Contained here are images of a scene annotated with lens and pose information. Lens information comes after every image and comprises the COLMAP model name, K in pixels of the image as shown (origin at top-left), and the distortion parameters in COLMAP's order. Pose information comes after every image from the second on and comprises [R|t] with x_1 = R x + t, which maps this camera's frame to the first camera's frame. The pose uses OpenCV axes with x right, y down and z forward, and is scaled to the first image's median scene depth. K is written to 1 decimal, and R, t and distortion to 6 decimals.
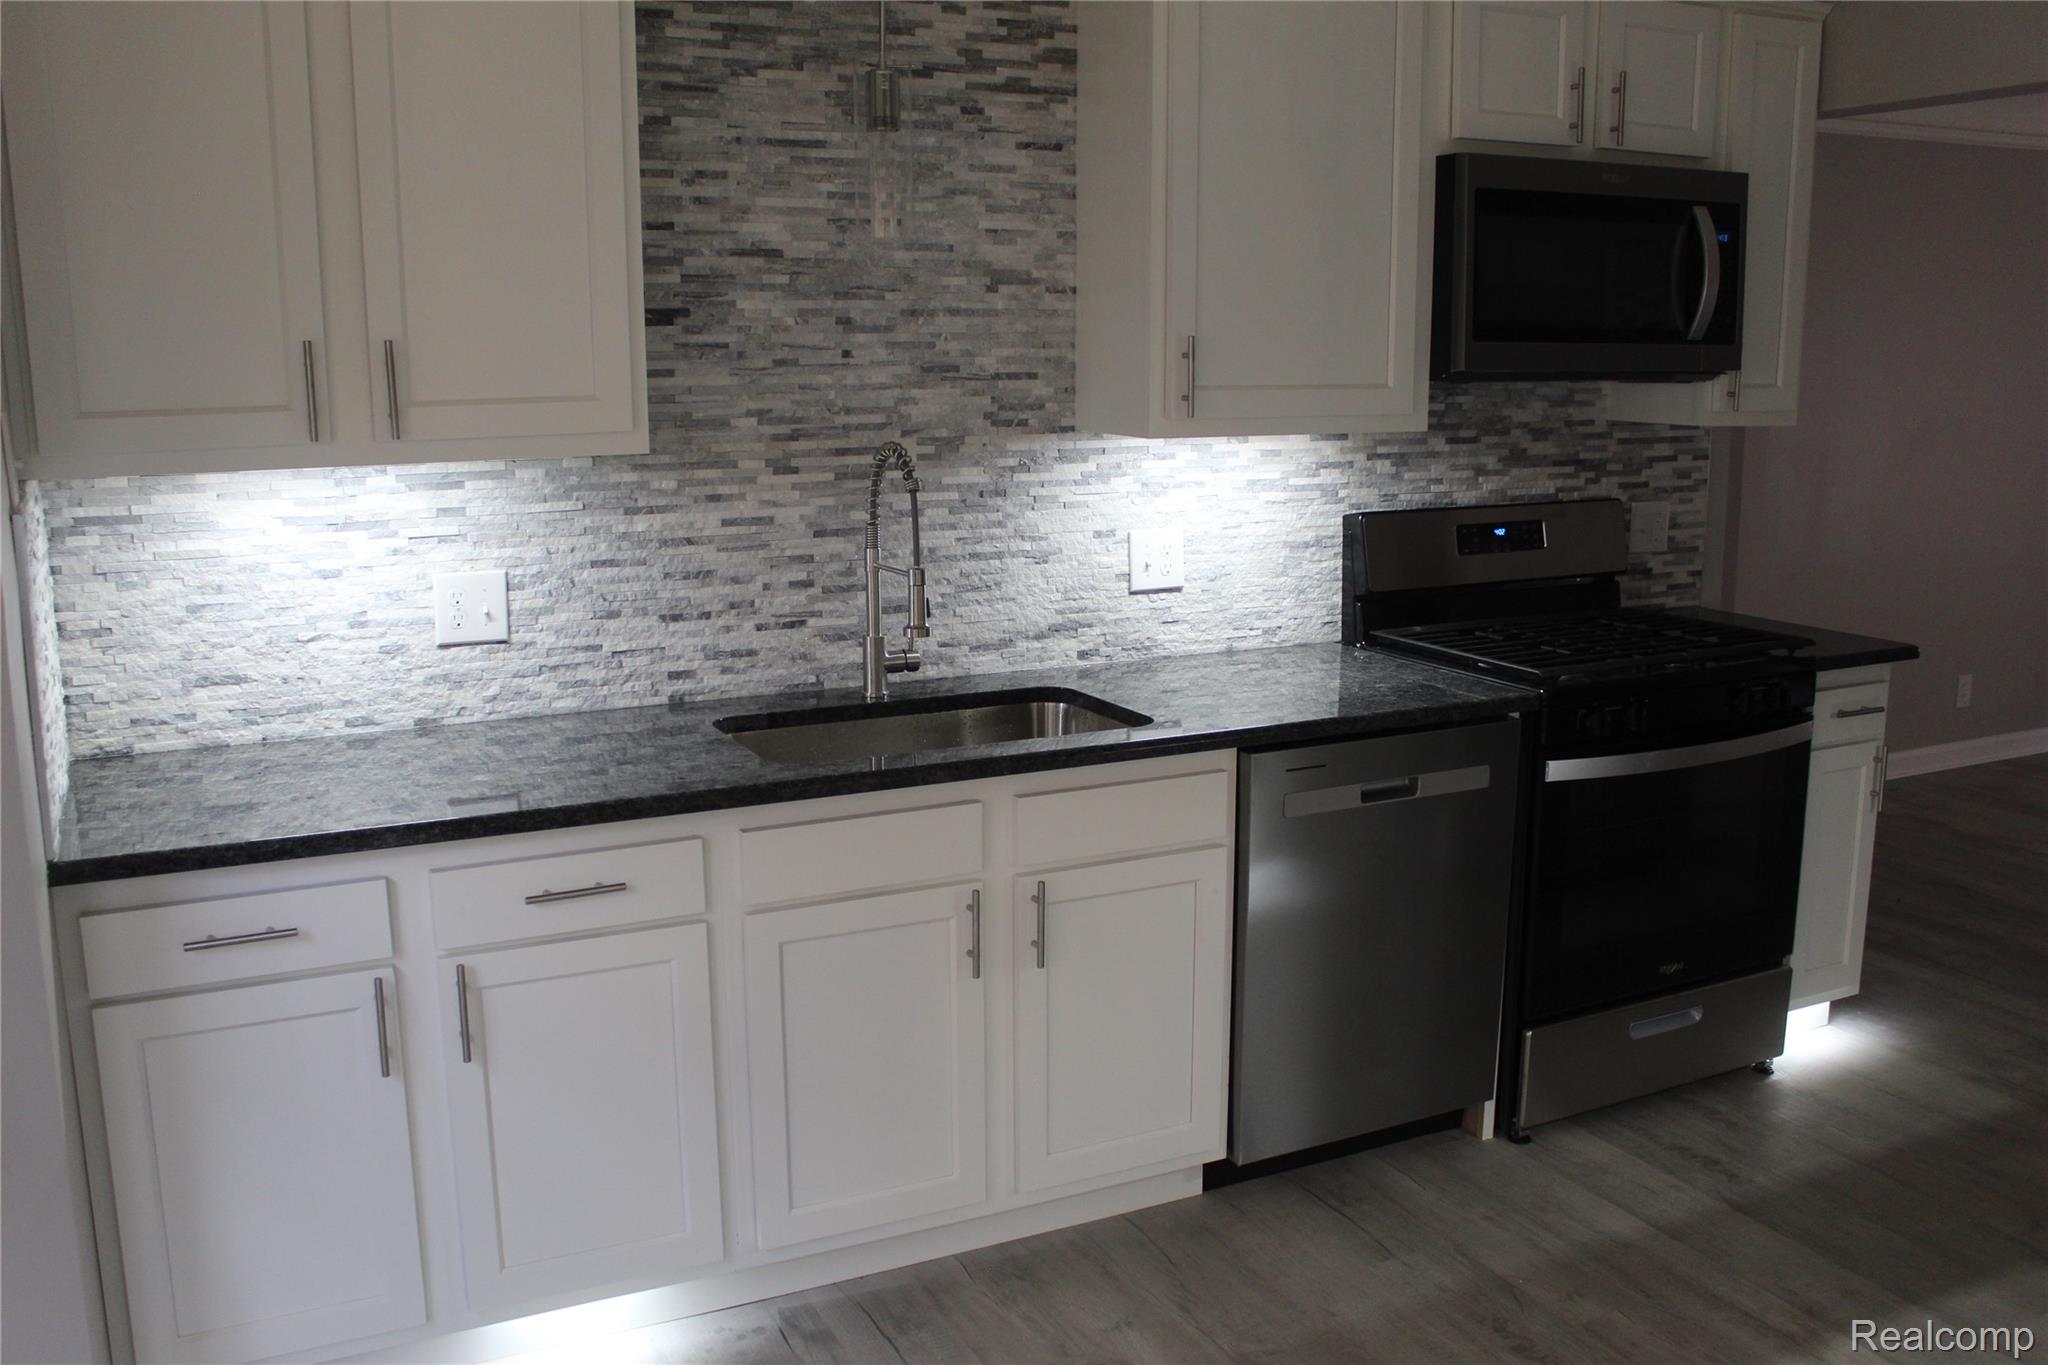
lens RADIAL K [[1767.1, 0, 1095.7], [0, 1767.1, 678.2], [0, 0, 1]] dist [-0.147310, 0.110543]
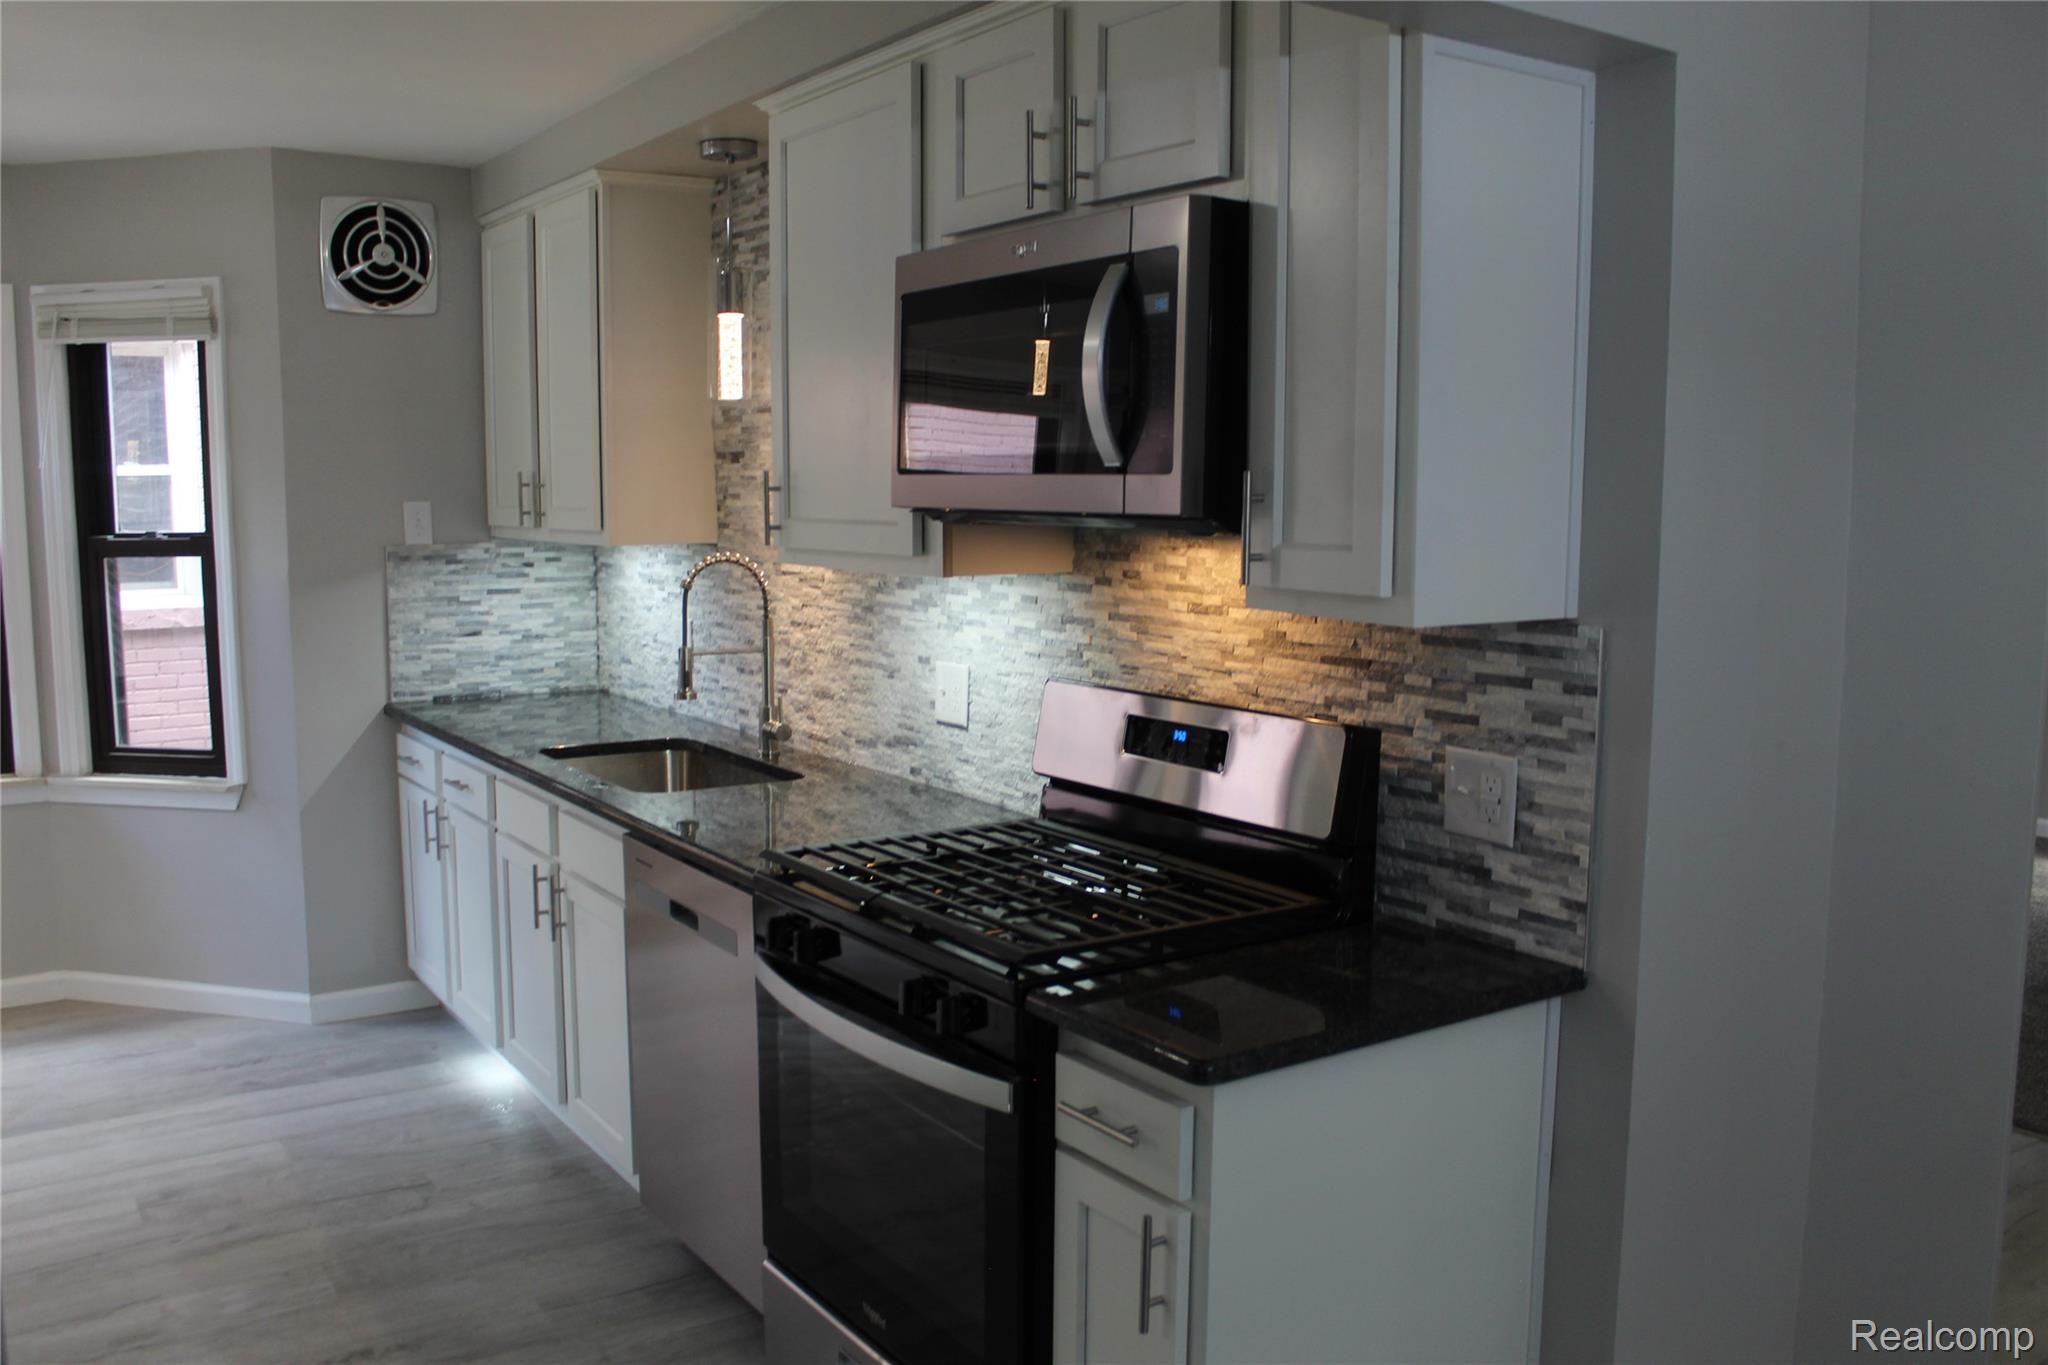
lens RADIAL K [[1767.1, 0, 1019.7], [0, 1767.1, 699.7], [0, 0, 1]] dist [-0.147310, 0.110543]
pose [[0.099165, 0.124734, -0.987222, 1.128063], [-0.192365, 0.975800, 0.103968, -0.192763], [0.976300, 0.179597, 0.120759, 1.009827]]
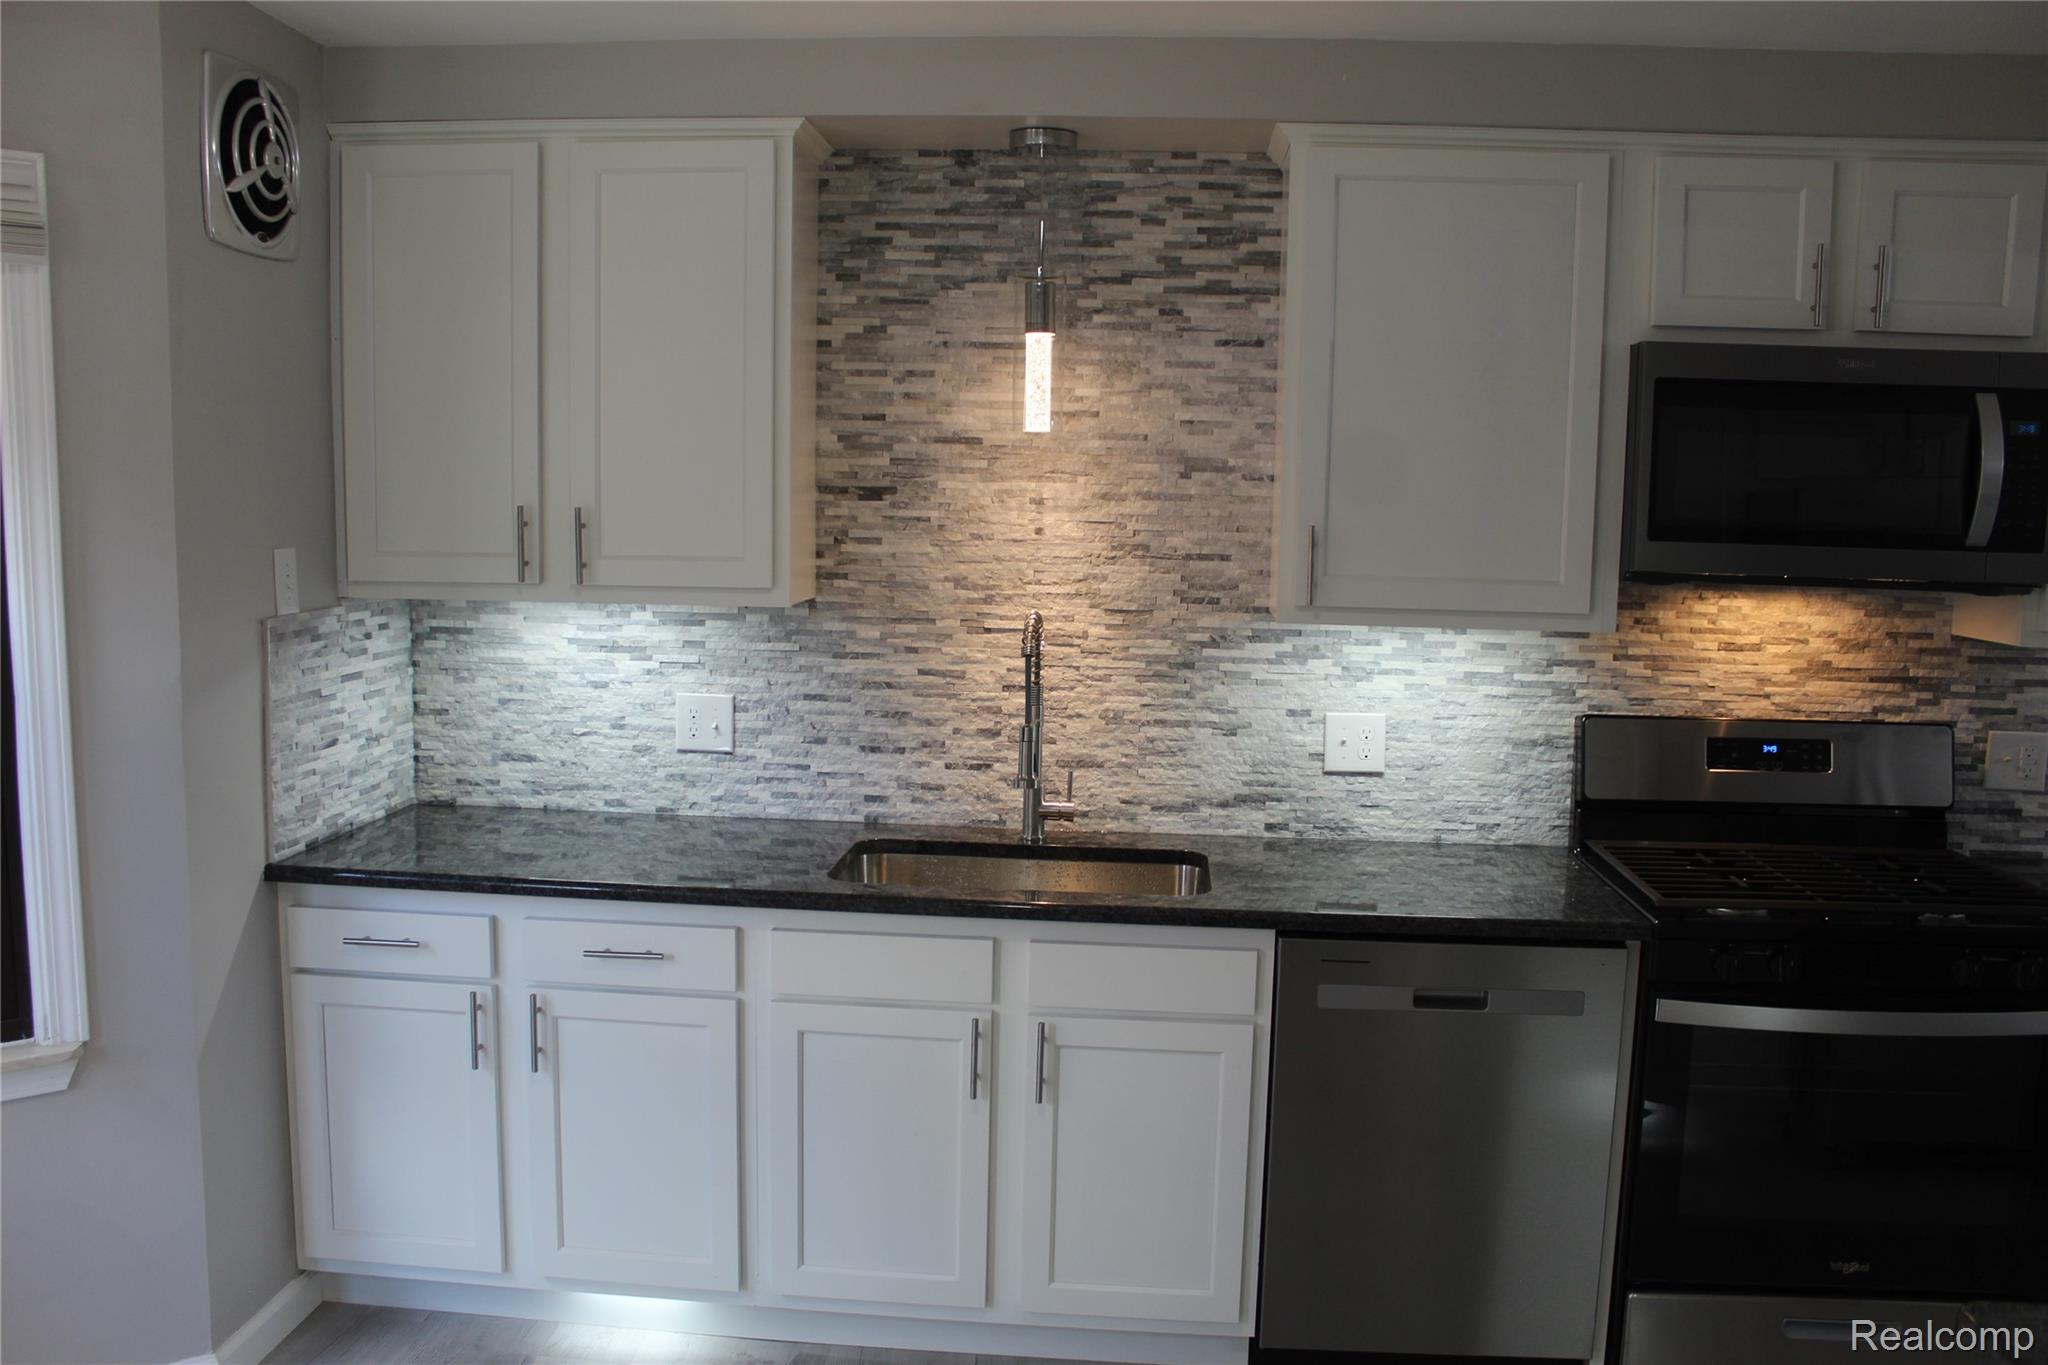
lens RADIAL K [[1767.1, 0, 1040.8], [0, 1767.1, 681.1], [0, 0, 1]] dist [-0.147310, 0.110543]
pose [[0.854593, 0.078687, -0.513302, 0.435378], [-0.121813, 0.991250, -0.050851, -0.032103], [0.504809, 0.105983, 0.856700, 0.045172]]
